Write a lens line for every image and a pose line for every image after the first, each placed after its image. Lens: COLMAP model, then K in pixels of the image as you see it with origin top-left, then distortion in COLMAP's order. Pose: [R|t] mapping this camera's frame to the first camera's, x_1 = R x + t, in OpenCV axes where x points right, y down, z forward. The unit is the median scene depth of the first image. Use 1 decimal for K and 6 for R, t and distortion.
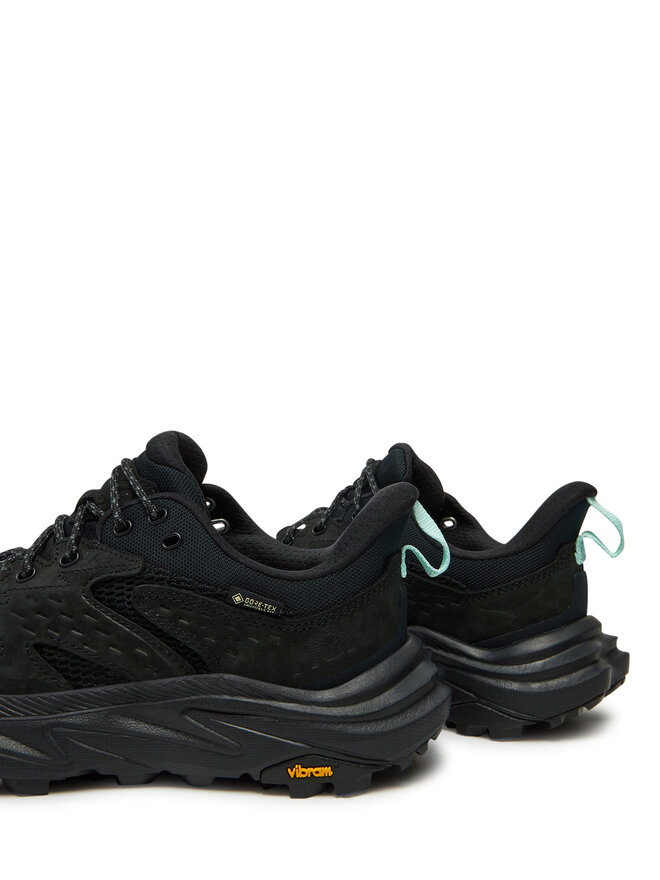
lens RADIAL K [[959.7, 0, 332.5], [0, 959.7, 448.4], [0, 0, 1]] dist [-0.001496, 0.000000]
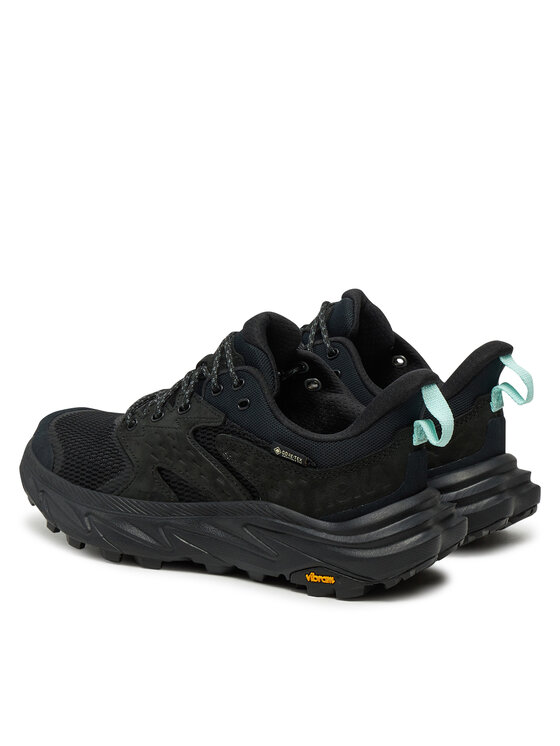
lens RADIAL K [[1459.6, 0, 279.5], [0, 1459.6, 371.5], [0, 0, 1]] dist [0.079672, 0.000000]
pose [[0.905949, 0.075708, -0.416562, 0.753357], [-0.009393, 0.987234, 0.158997, -0.284637], [0.423282, -0.140130, 0.895095, -0.846600]]
